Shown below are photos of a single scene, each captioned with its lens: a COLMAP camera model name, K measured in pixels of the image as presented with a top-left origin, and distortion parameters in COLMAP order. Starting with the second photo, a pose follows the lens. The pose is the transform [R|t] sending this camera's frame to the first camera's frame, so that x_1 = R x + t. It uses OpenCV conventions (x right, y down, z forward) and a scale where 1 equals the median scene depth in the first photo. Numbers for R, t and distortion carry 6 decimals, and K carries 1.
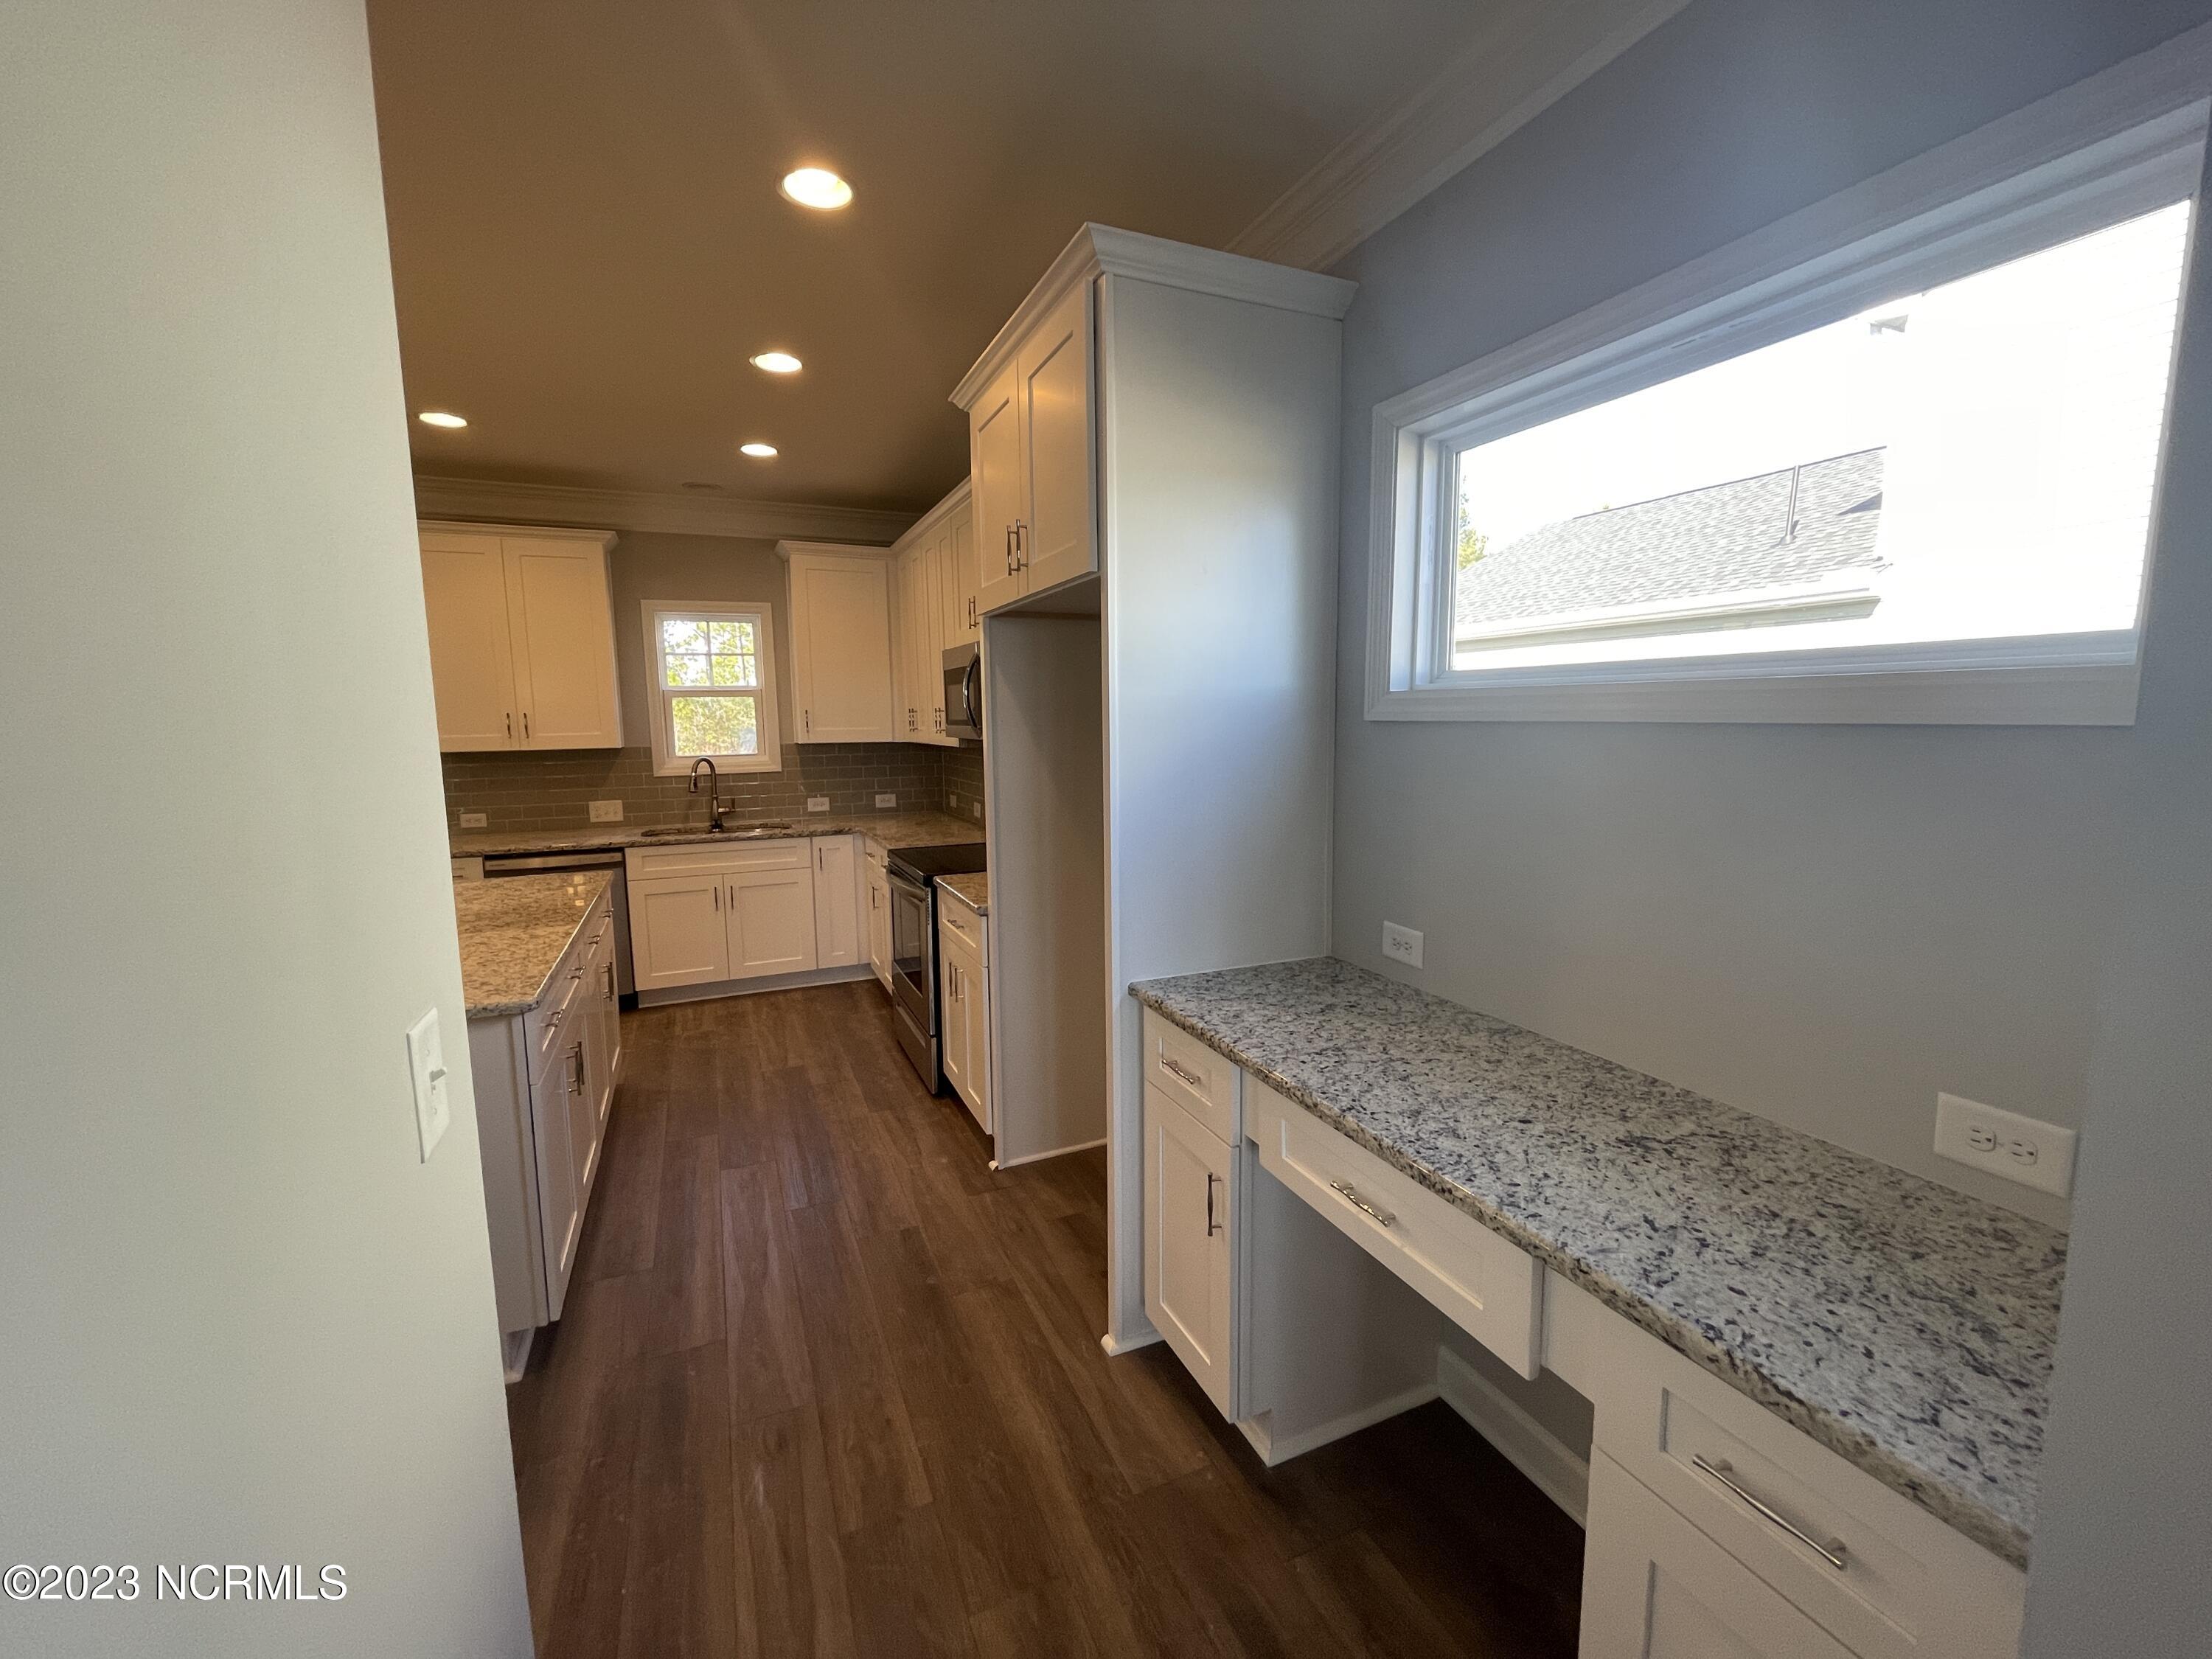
lens RADIAL K [[895.6, 0, 1105.1], [0, 895.6, 826.5], [0, 0, 1]] dist [0.001664, 0.001384]
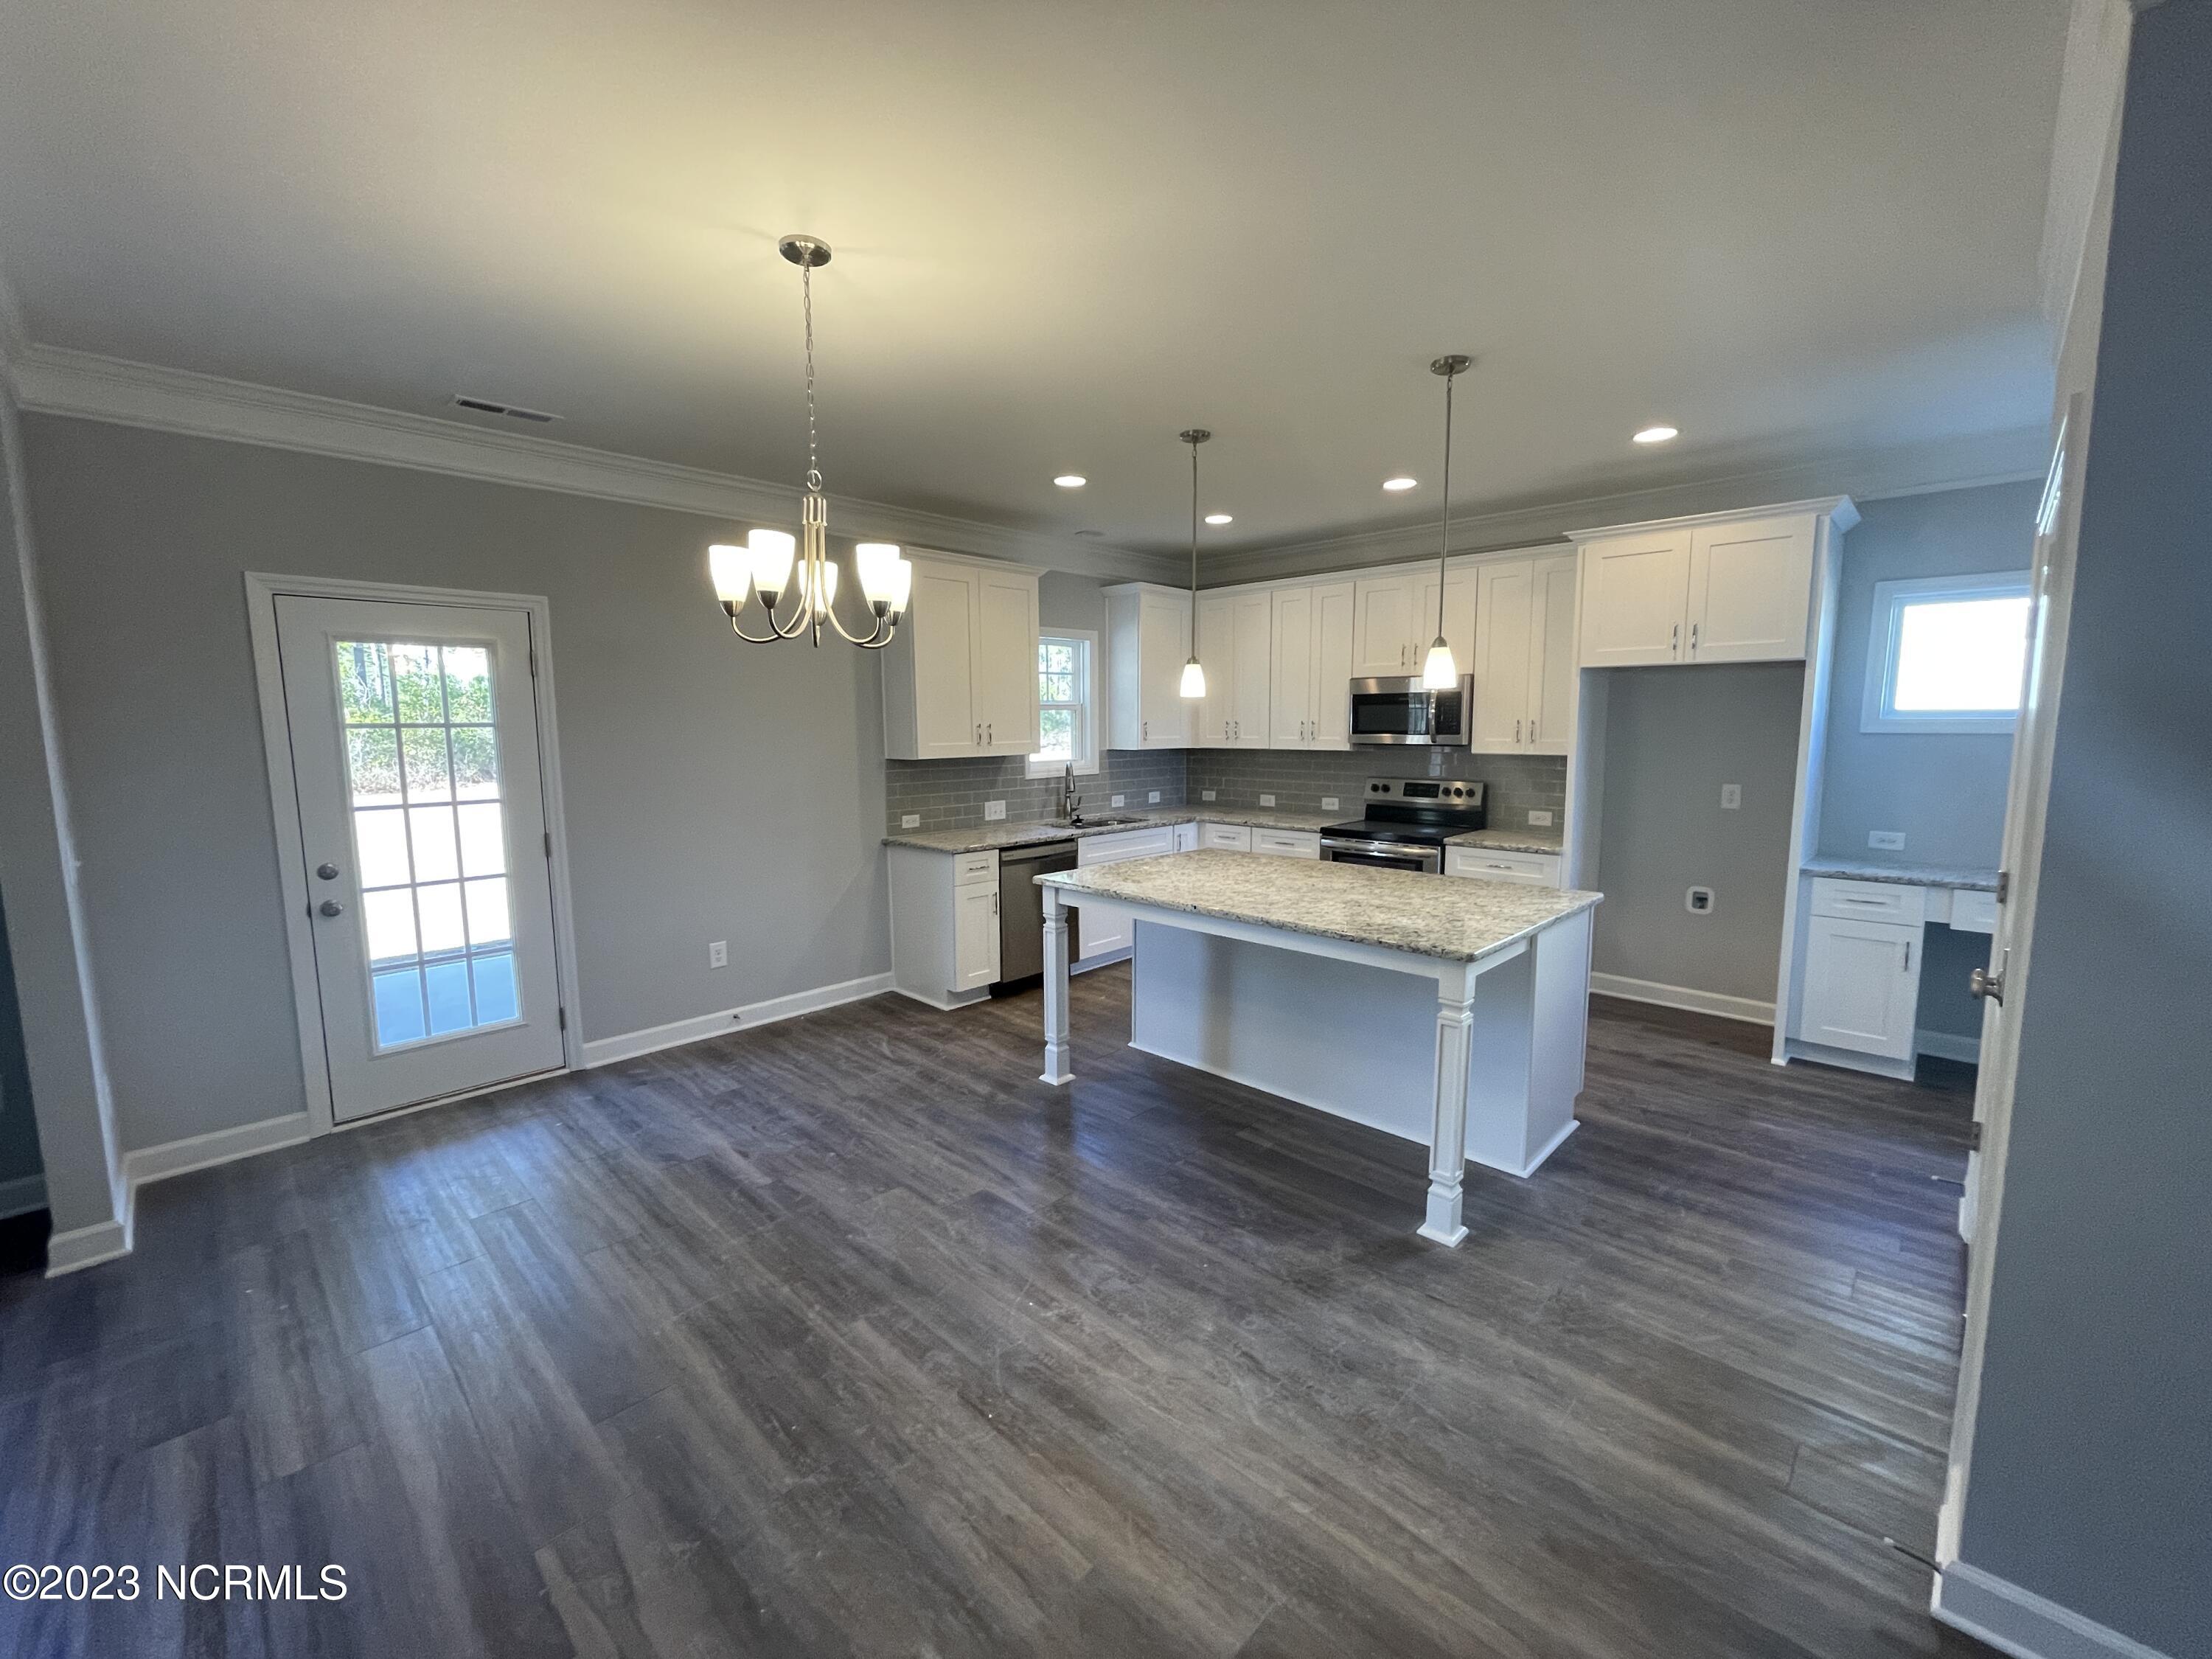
lens RADIAL K [[895.6, 0, 1111.4], [0, 895.6, 829.2], [0, 0, 1]] dist [0.001664, 0.001384]
pose [[0.922653, -0.039062, 0.383648, -0.863987], [0.041793, 0.999126, 0.001219, 0.011138], [-0.383360, 0.014909, 0.923479, -0.096386]]
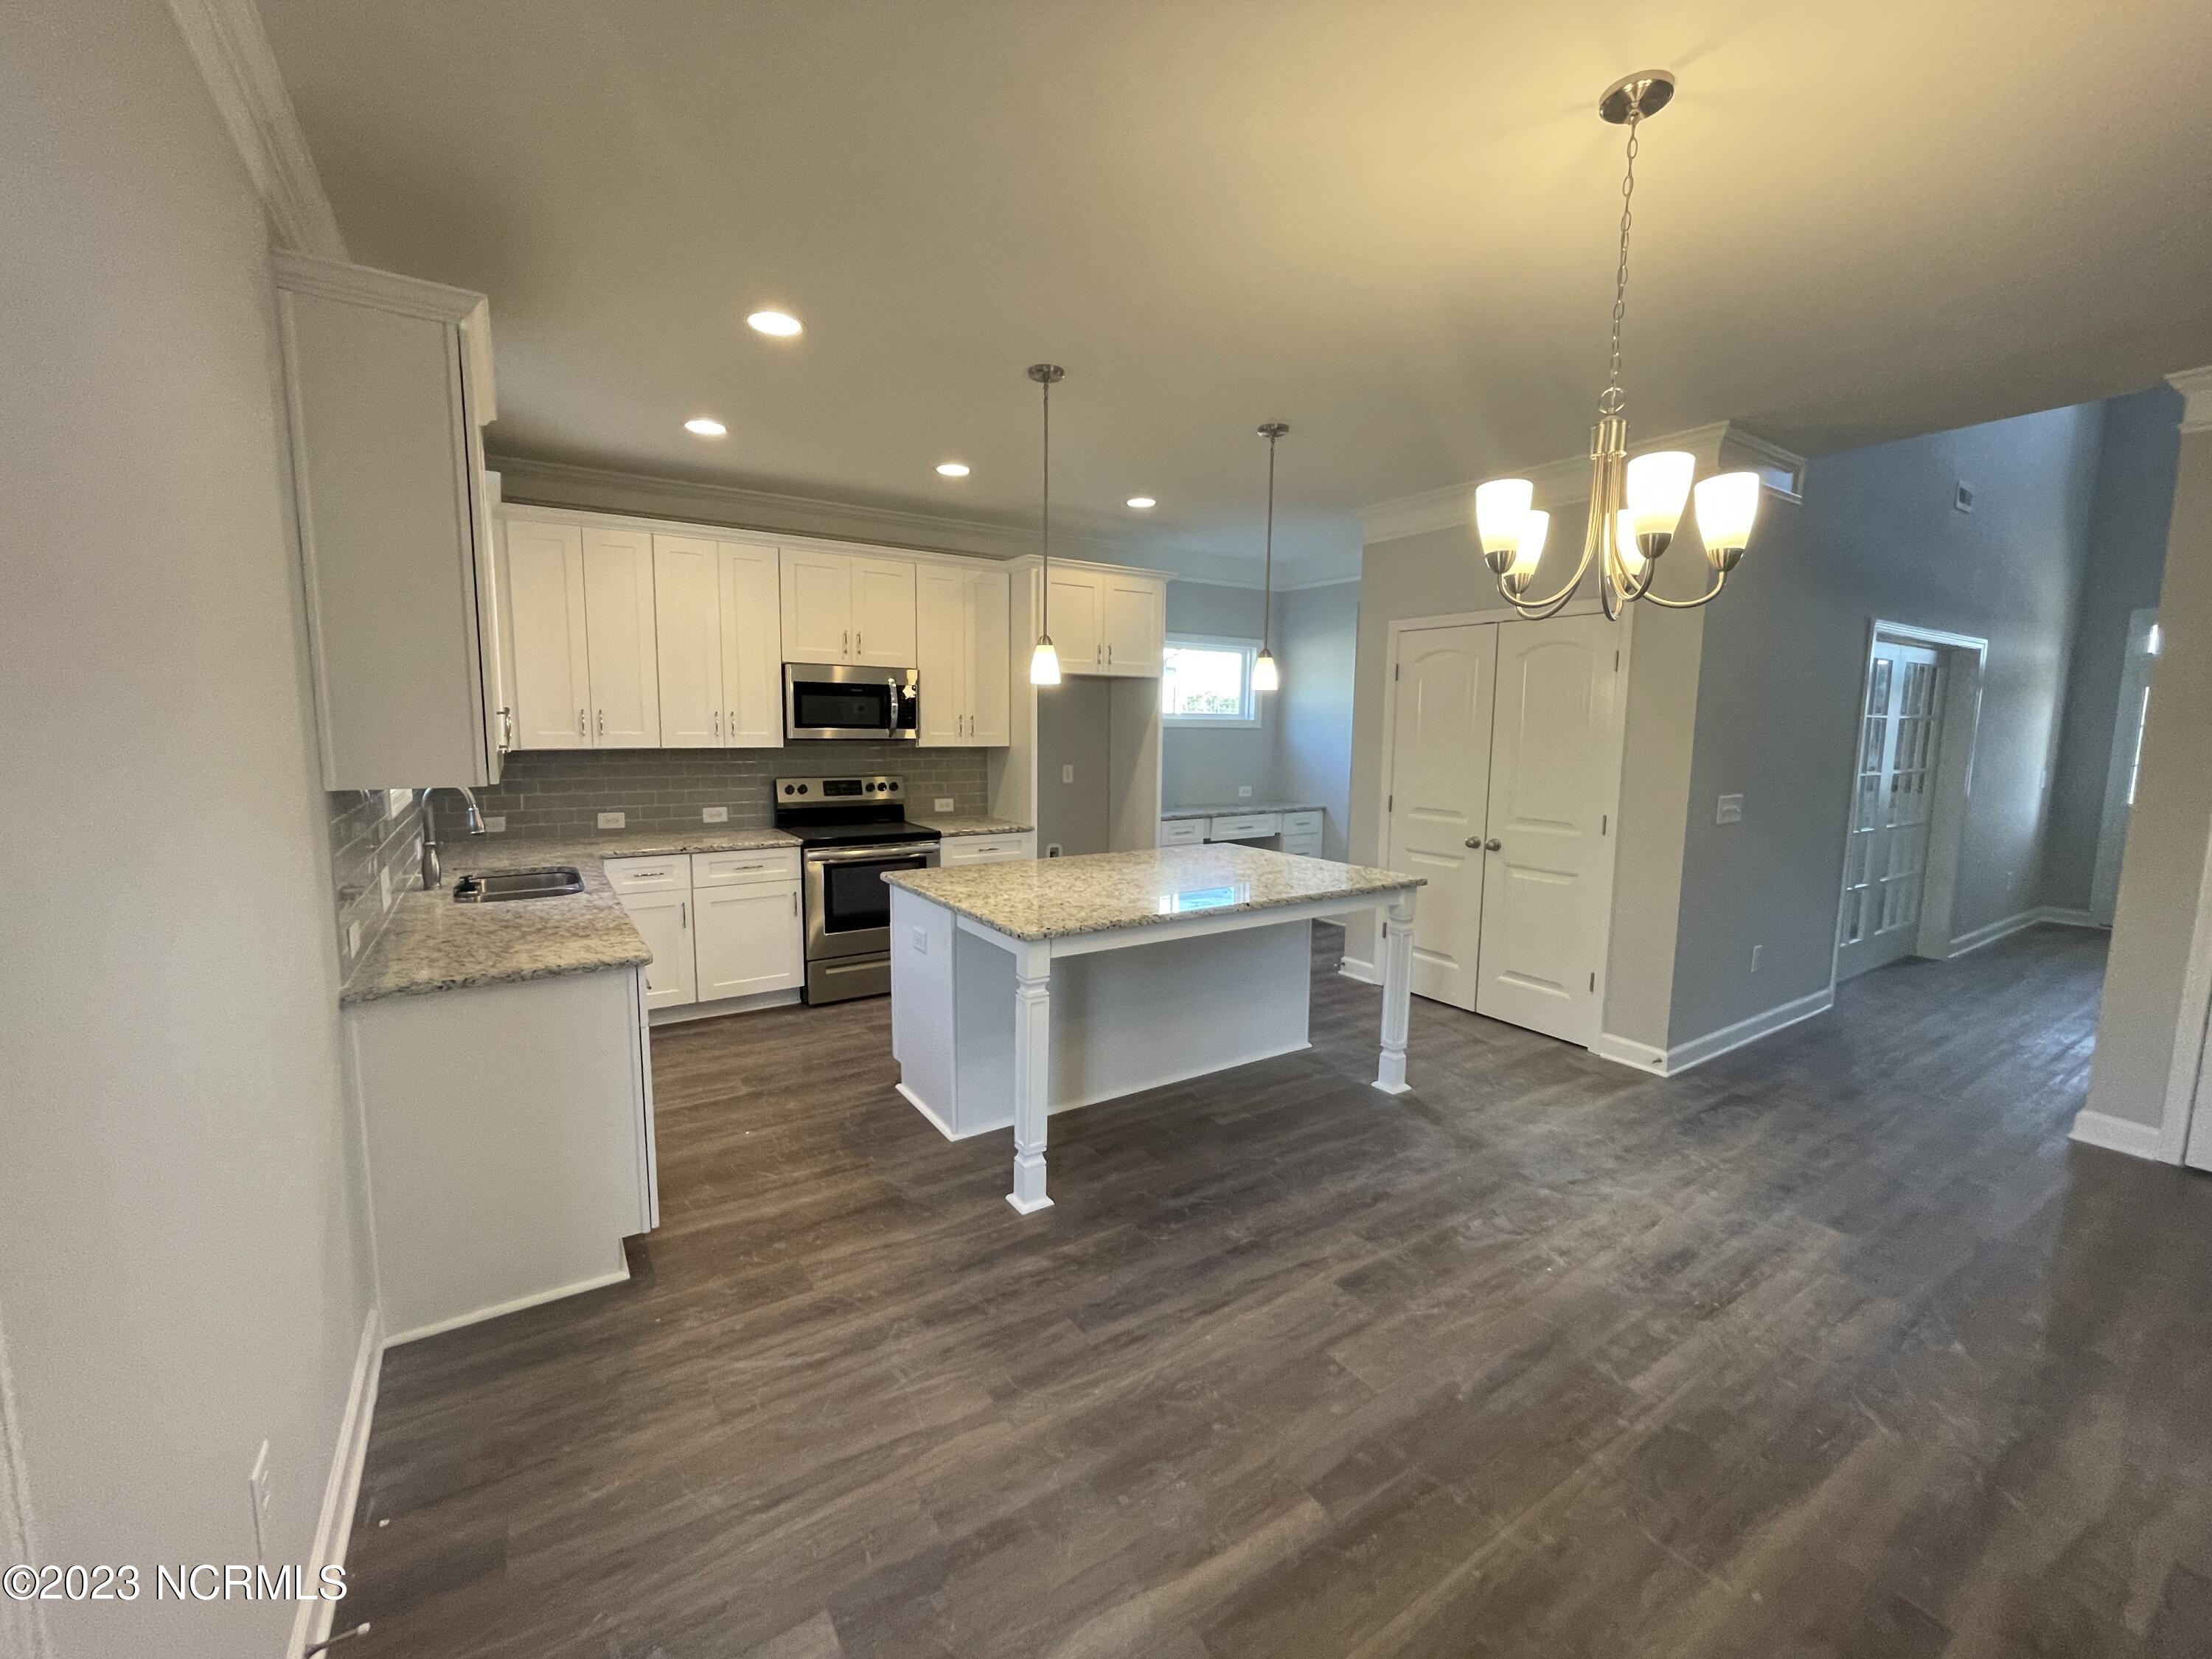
lens RADIAL K [[895.6, 0, 1106.9], [0, 895.6, 827.1], [0, 0, 1]] dist [0.001664, 0.001384]
pose [[-0.160861, -0.105430, 0.981330, -1.156254], [0.113961, 0.985644, 0.124574, -0.070971], [-0.980376, 0.131873, -0.146537, 0.652777]]
